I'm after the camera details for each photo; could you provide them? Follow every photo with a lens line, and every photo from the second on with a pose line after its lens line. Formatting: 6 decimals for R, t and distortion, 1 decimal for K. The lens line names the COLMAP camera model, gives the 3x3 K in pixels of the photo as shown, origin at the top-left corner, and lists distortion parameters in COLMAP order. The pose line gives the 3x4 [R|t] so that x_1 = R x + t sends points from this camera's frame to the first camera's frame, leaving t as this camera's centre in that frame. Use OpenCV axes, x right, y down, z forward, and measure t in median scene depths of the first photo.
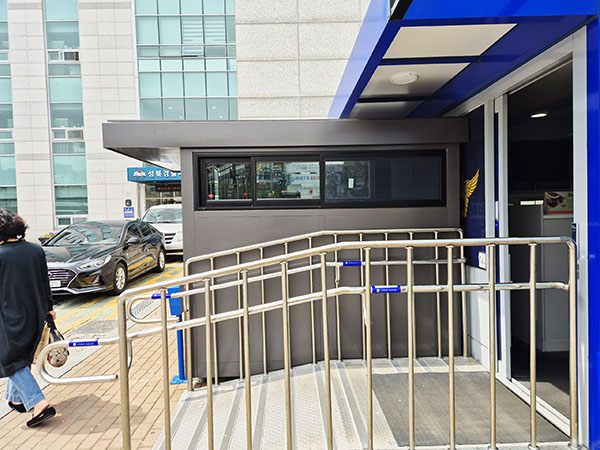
lens RADIAL K [[392.8, 0, 303.3], [0, 392.8, 222.8], [0, 0, 1]] dist [0.089408, -0.074181]
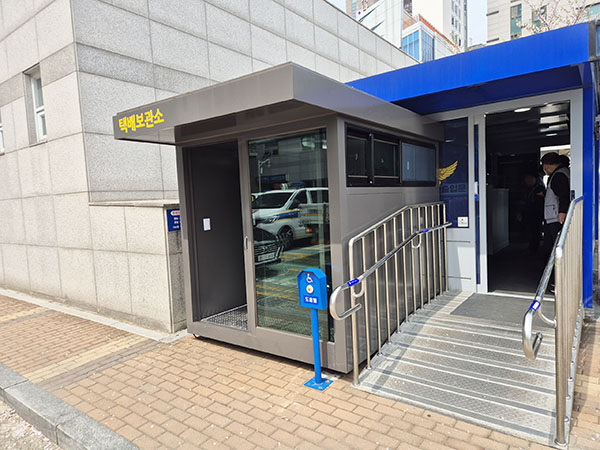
lens RADIAL K [[392.8, 0, 303.3], [0, 392.8, 222.8], [0, 0, 1]] dist [0.089408, -0.074181]
pose [[0.624467, -0.057968, 0.778897, -1.062526], [0.059110, 0.997890, 0.026875, 0.022735], [-0.778811, 0.029258, 0.626576, 0.521521]]
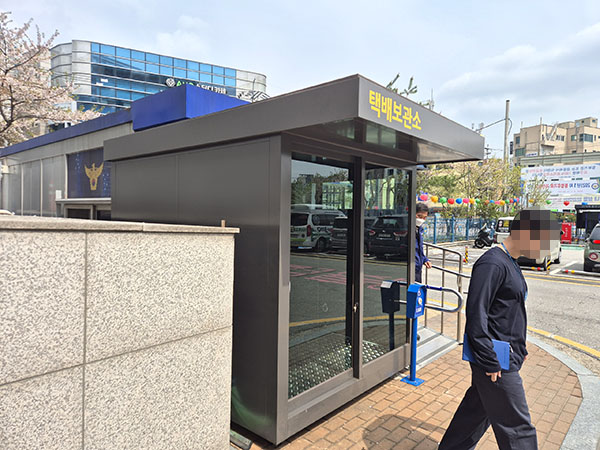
lens RADIAL K [[392.8, 0, 303.3], [0, 392.8, 222.8], [0, 0, 1]] dist [0.089408, -0.074181]
pose [[-0.723329, -0.000490, 0.690503, -0.890103], [0.022516, 0.999451, 0.024295, -0.054463], [-0.690136, 0.033121, -0.722921, 2.100091]]
